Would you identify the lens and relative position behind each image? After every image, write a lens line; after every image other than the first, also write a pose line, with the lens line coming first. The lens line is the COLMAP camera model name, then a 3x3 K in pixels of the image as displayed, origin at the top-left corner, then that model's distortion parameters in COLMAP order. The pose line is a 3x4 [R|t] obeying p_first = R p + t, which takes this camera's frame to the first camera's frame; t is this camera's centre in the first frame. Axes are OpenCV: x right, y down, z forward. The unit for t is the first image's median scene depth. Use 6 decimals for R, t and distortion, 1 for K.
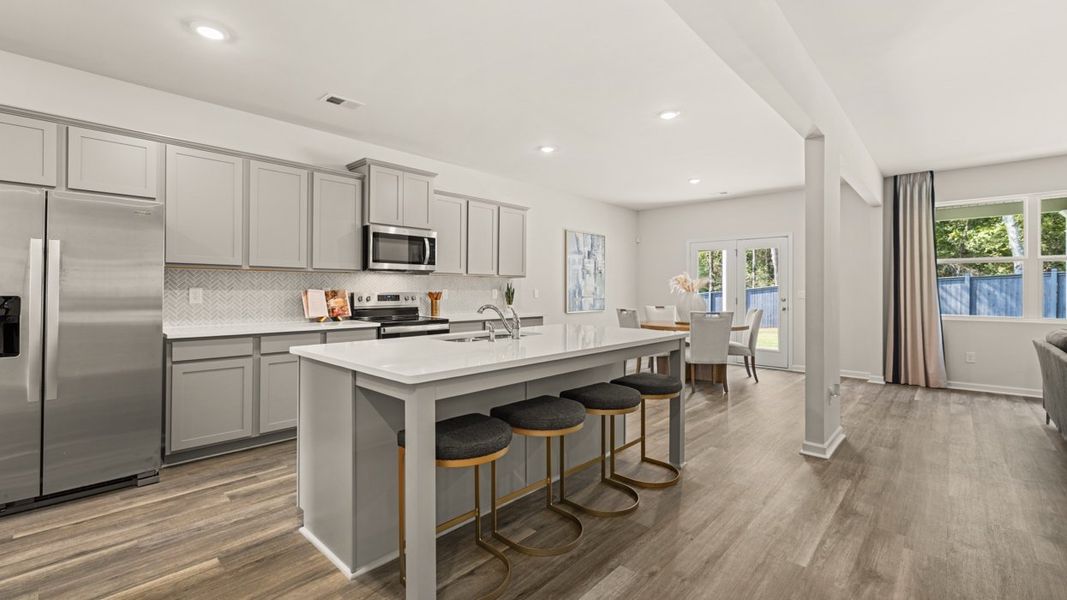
lens RADIAL K [[448.6, 0, 533.0], [0, 448.6, 292.0], [0, 0, 1]] dist [-0.002503, -0.000126]
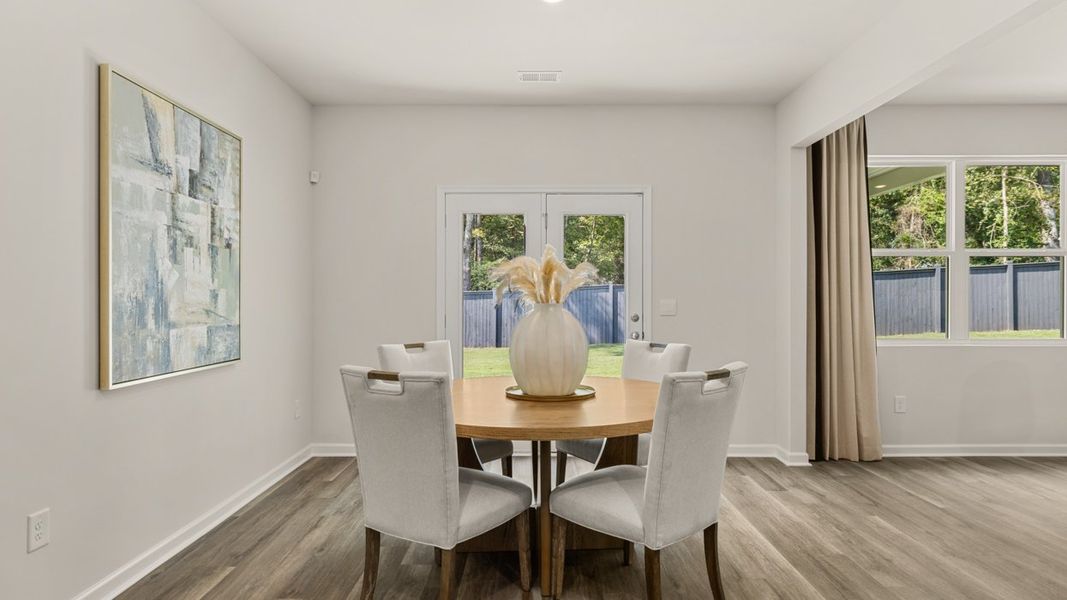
lens RADIAL K [[576.4, 0, 536.4], [0, 576.4, 296.6], [0, 0, 1]] dist [0.000865, -0.000095]
pose [[0.726204, 0.001341, 0.687478, 0.026185], [0.003144, 0.999981, -0.005272, -0.004089], [-0.687473, 0.005990, 0.726186, 0.568778]]
